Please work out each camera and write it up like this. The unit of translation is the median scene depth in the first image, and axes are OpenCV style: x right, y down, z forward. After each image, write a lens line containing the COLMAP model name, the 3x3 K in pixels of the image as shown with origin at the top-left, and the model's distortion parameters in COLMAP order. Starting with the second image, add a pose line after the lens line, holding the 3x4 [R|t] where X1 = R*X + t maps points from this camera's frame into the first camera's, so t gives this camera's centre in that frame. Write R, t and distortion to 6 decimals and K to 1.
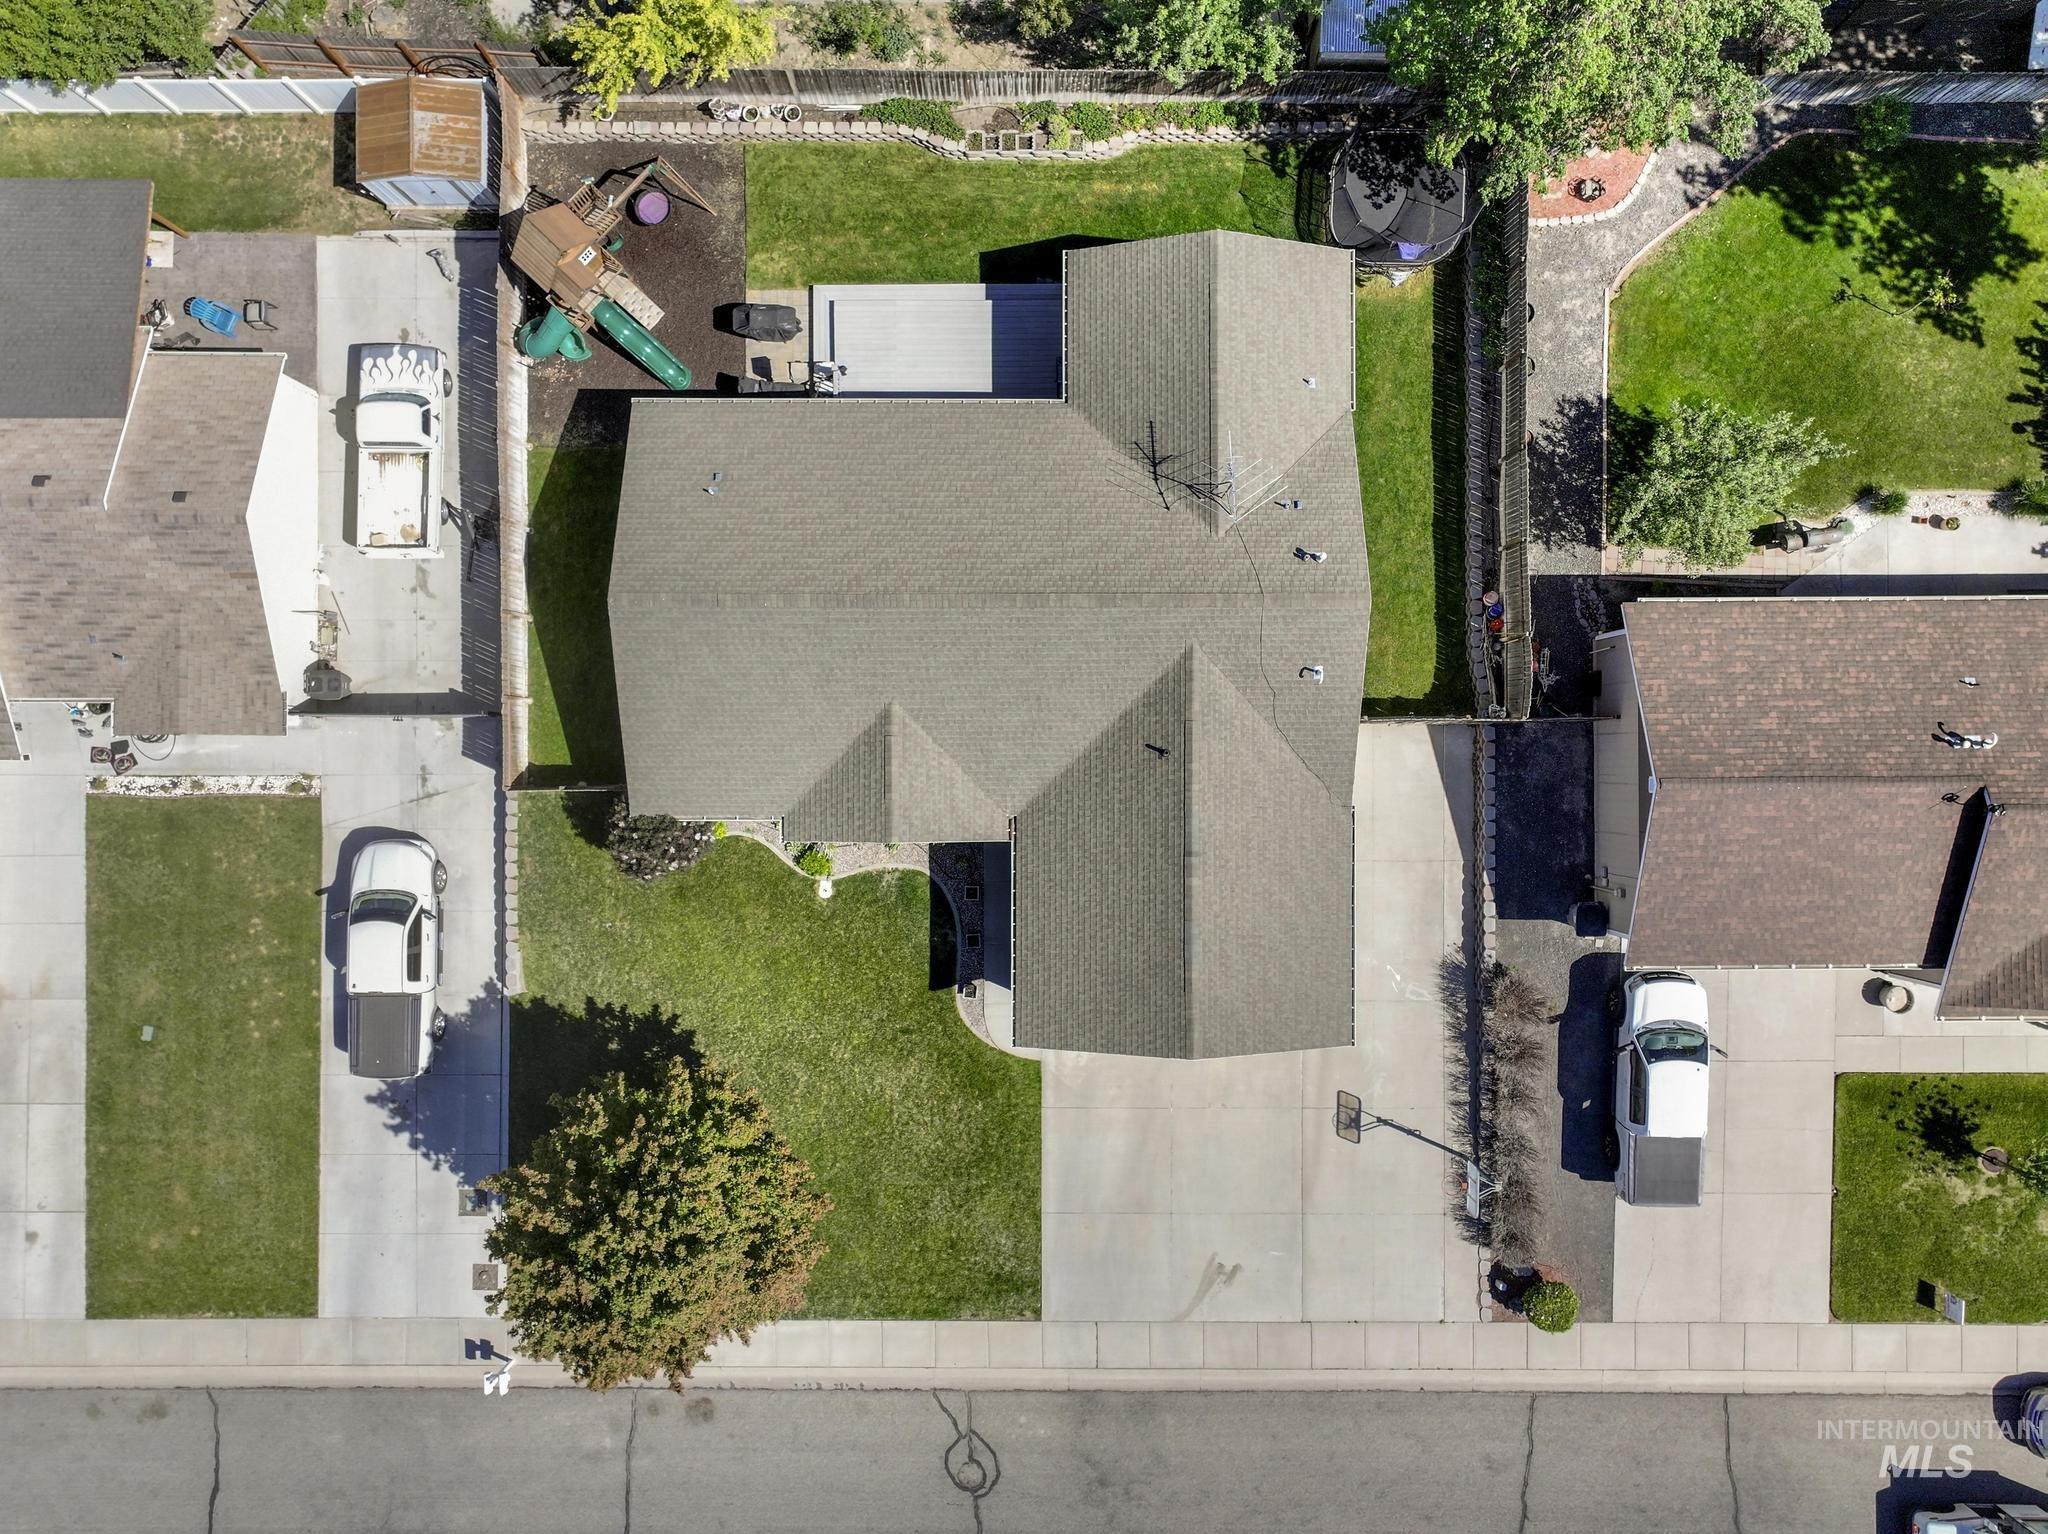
lens RADIAL K [[1467.0, 0, 1030.6], [0, 1467.0, 762.1], [0, 0, 1]] dist [0.004201, 0.006451]
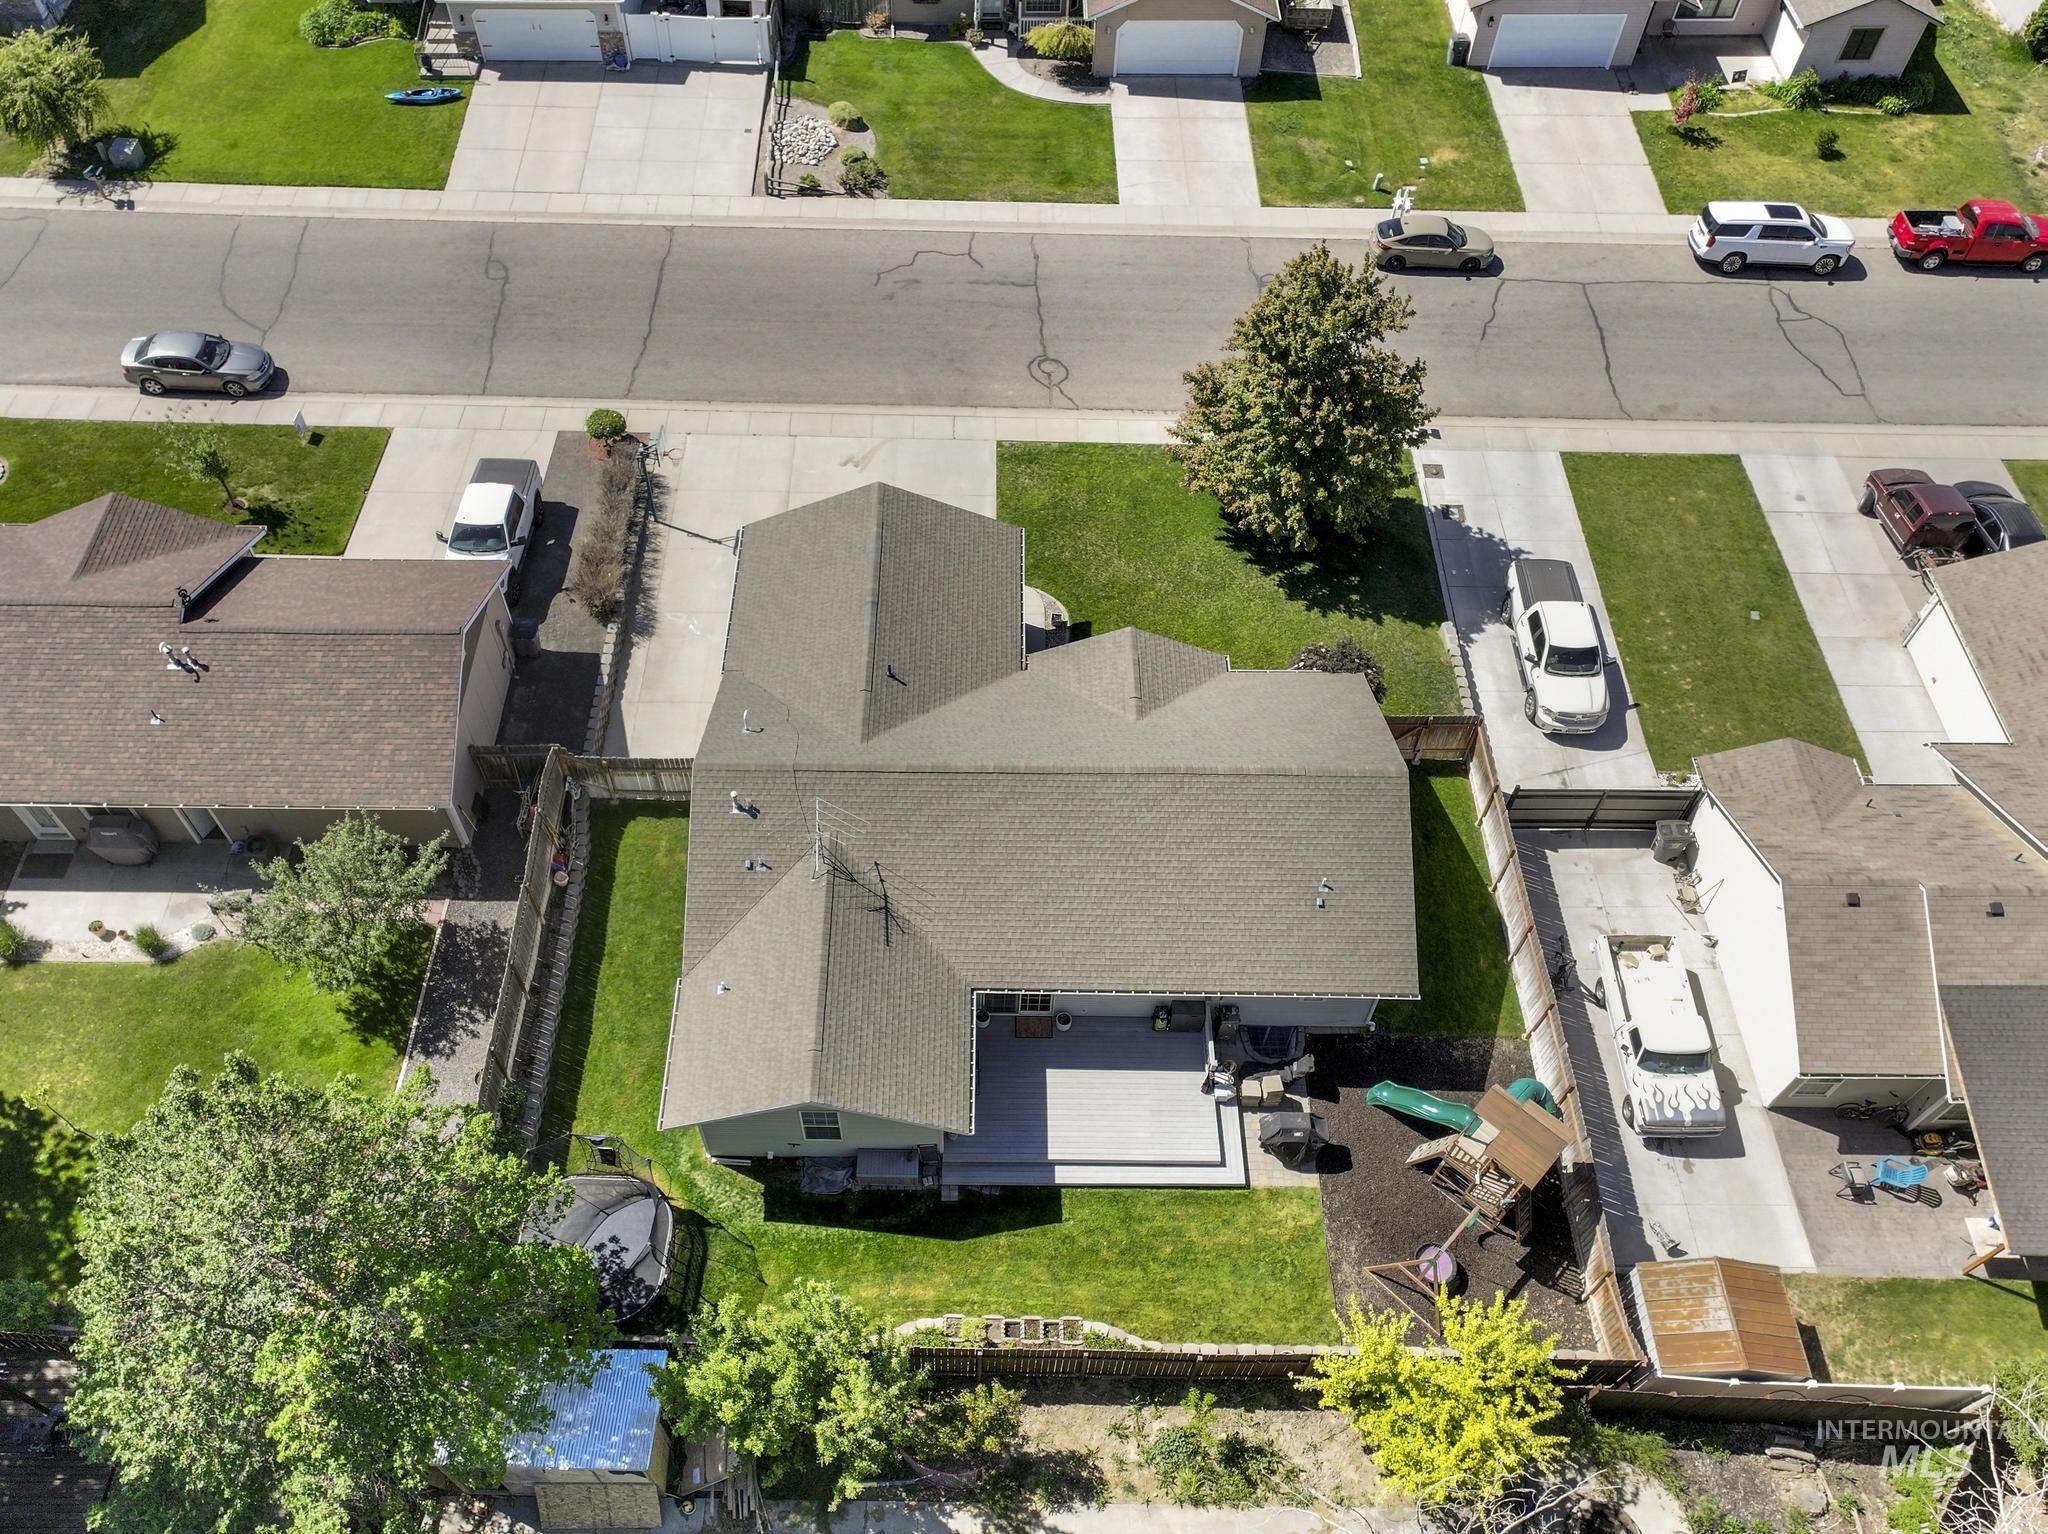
lens RADIAL K [[1510.3, 0, 951.2], [0, 1510.3, 880.8], [0, 0, 1]] dist [0.004047, 0.009965]
pose [[-0.999806, -0.015084, 0.012676, 0.024697], [0.019612, -0.823551, 0.566903, -0.698695], [0.001888, 0.567041, 0.823687, 0.122463]]
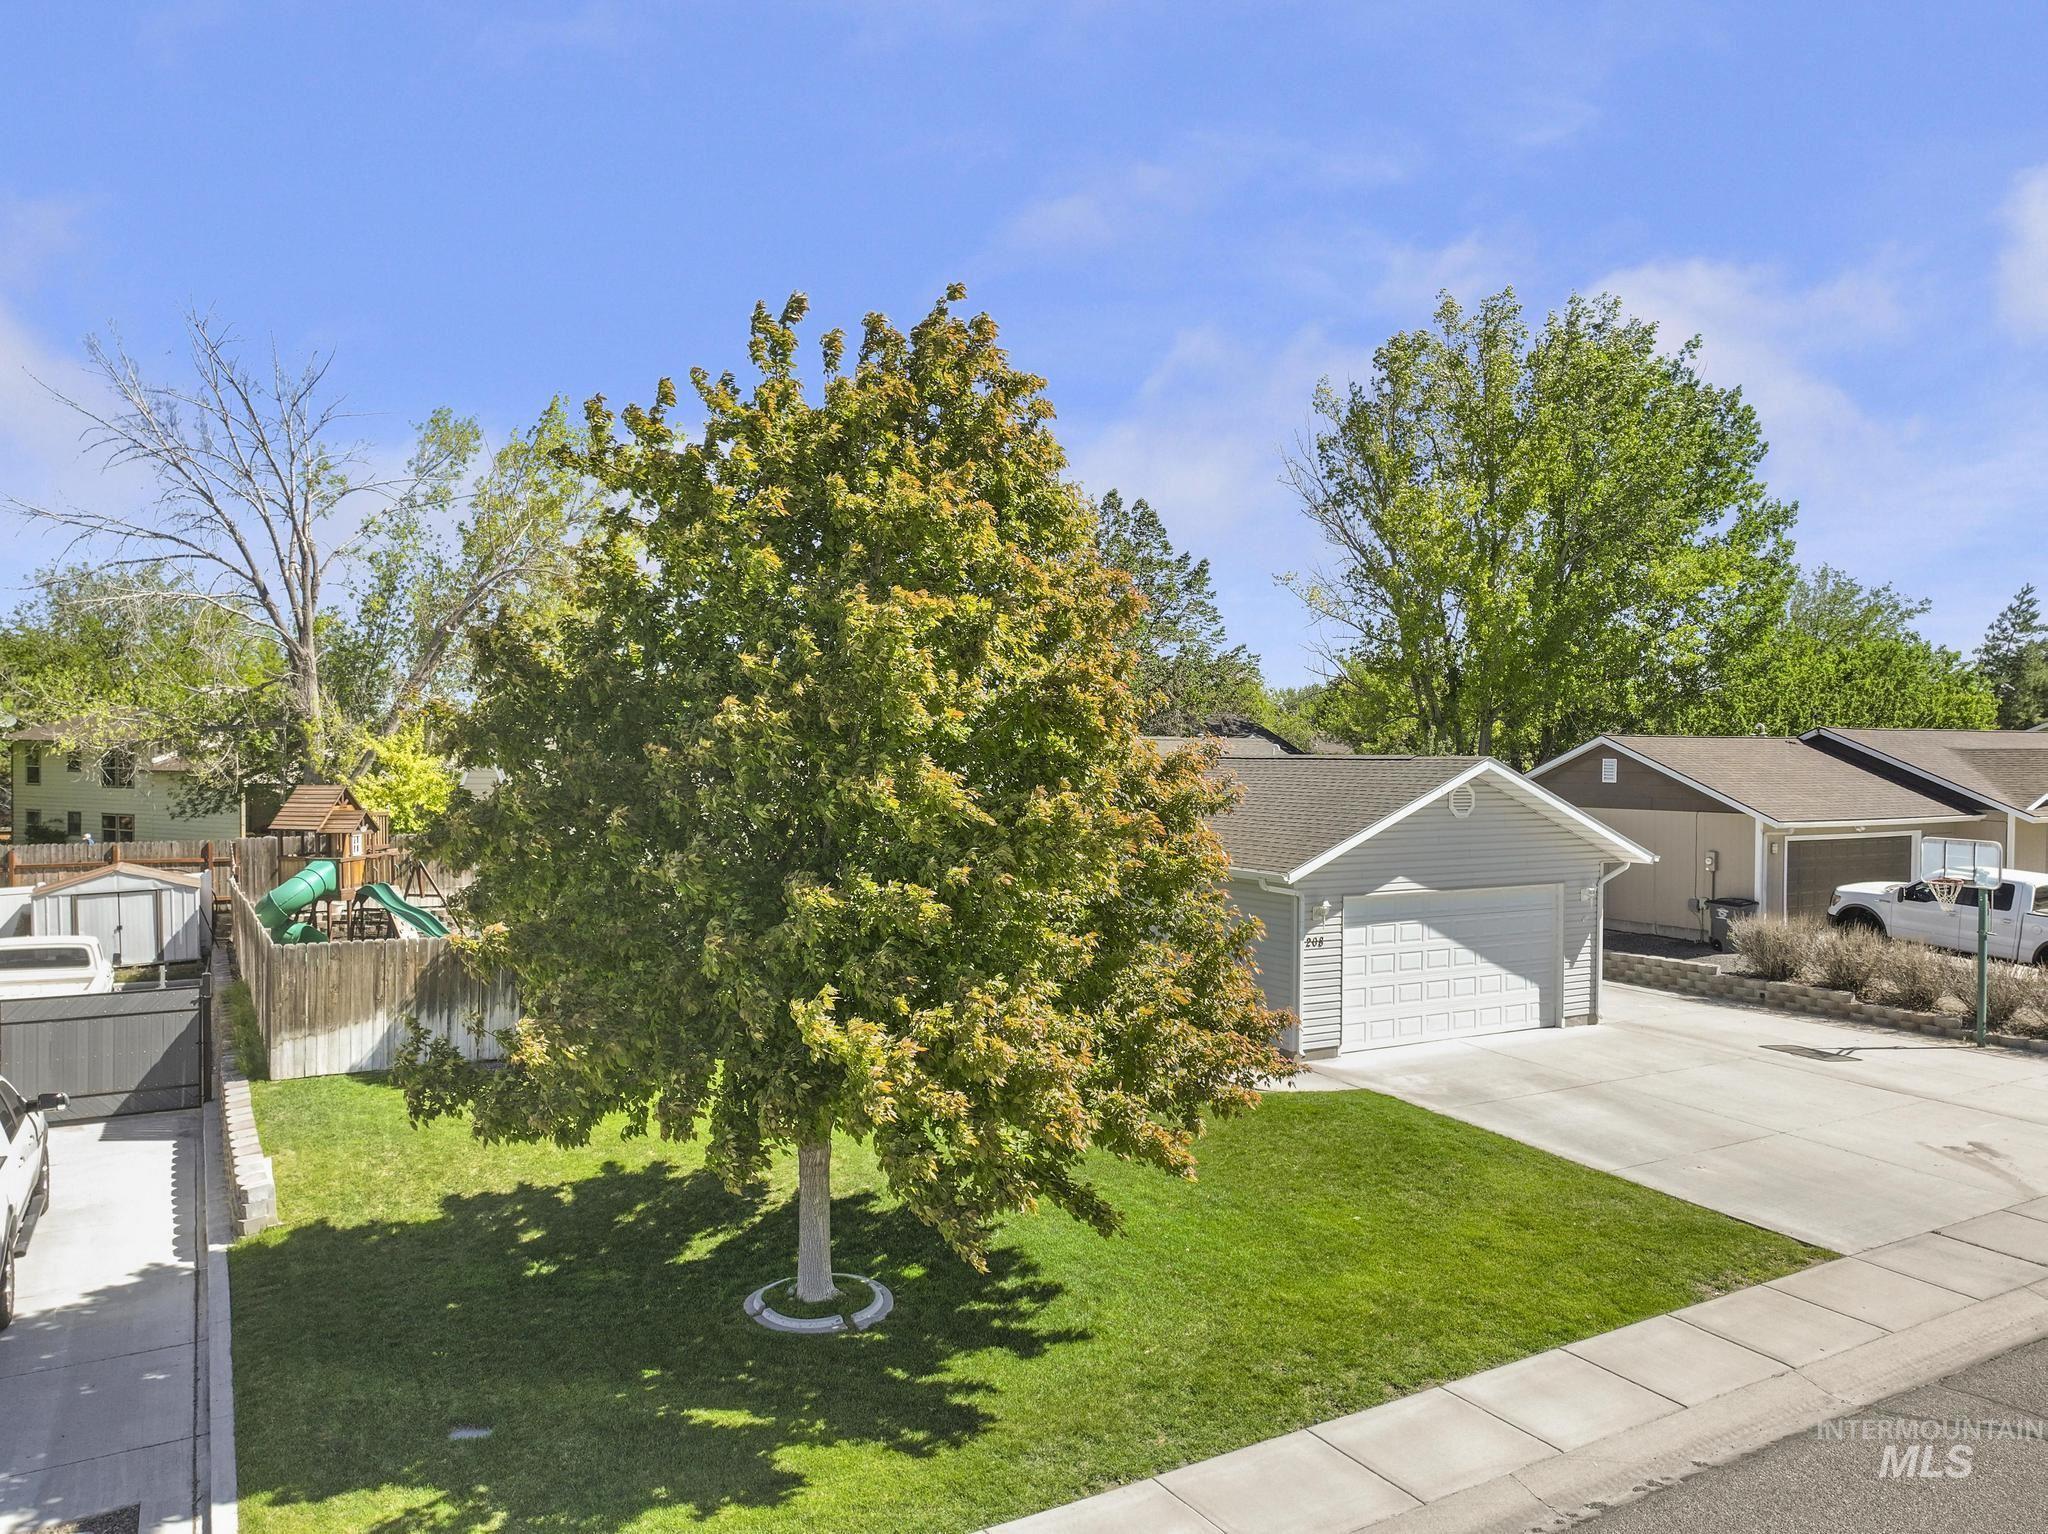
lens RADIAL K [[1467.0, 0, 1030.6], [0, 1467.0, 762.1], [0, 0, 1]] dist [0.004201, 0.006451]
pose [[0.865487, -0.002817, 0.500923, -0.368218], [0.500845, 0.023452, -0.865219, 0.604097], [-0.009310, 0.999721, 0.021708, 0.868671]]
